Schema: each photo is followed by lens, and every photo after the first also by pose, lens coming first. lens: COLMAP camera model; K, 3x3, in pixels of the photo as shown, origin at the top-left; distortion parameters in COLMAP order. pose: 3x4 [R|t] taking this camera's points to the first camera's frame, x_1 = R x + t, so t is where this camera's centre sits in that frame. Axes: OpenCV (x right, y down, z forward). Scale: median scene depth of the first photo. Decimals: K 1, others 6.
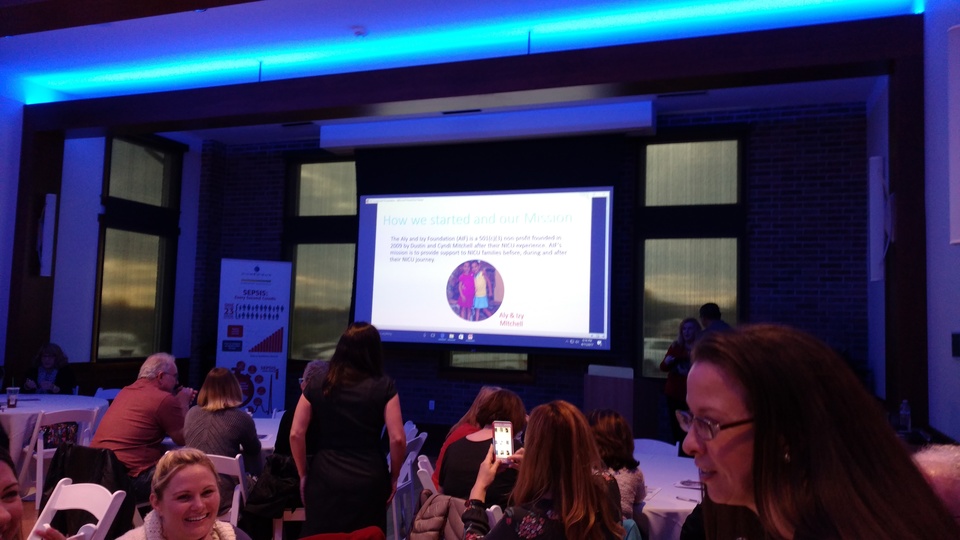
lens RADIAL K [[768.6, 0, 482.0], [0, 768.6, 265.7], [0, 0, 1]] dist [0.009294, -0.001527]
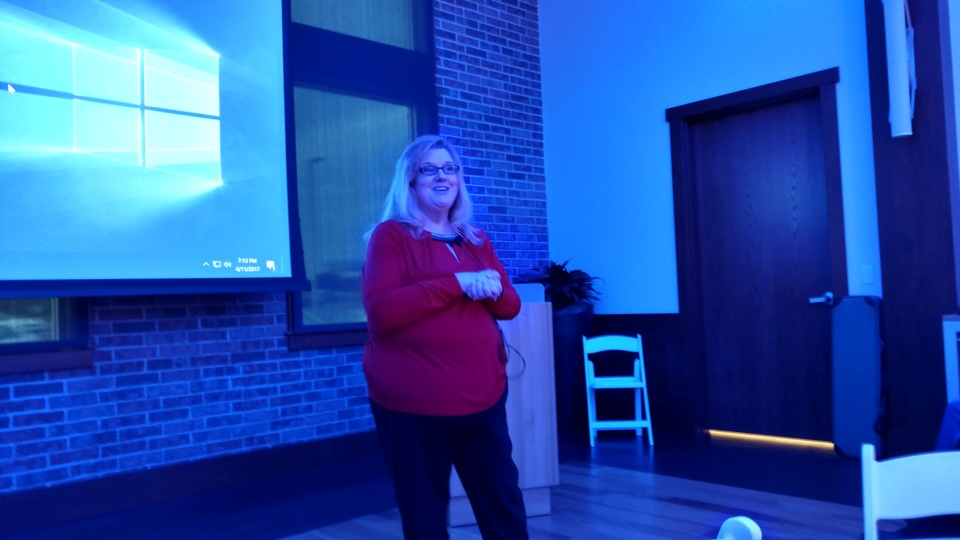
lens RADIAL K [[768.6, 0, 491.3], [0, 768.6, 277.5], [0, 0, 1]] dist [0.009294, -0.001527]
pose [[0.425711, -0.018750, 0.904665, -0.234236], [-0.015741, 0.999481, 0.028123, 0.089448], [-0.904722, -0.026213, 0.425195, 0.634455]]
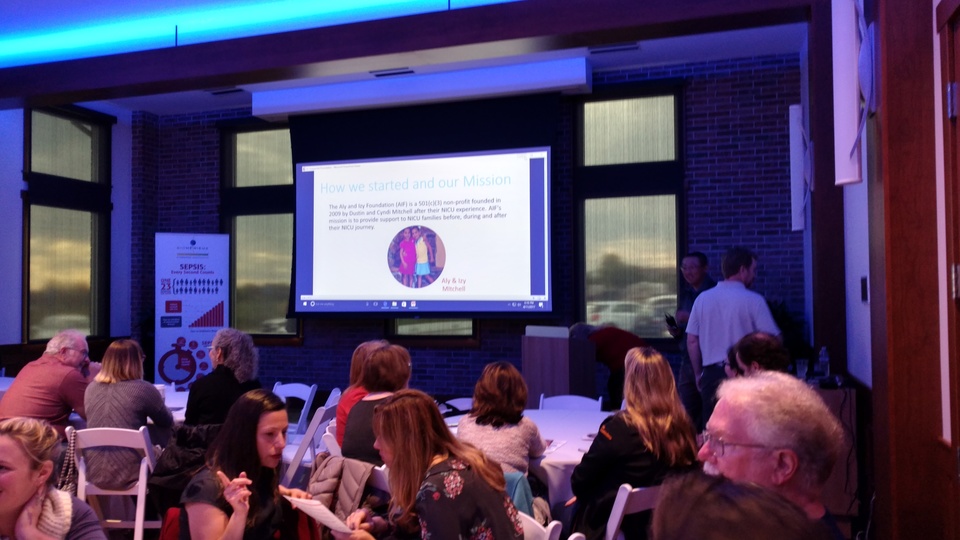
lens RADIAL K [[768.6, 0, 481.2], [0, 768.6, 273.9], [0, 0, 1]] dist [0.009294, -0.001527]
pose [[0.998720, -0.034394, 0.037084, 0.038410], [0.032564, 0.998274, 0.048867, 0.009045], [-0.038701, -0.047597, 0.998117, 0.010977]]
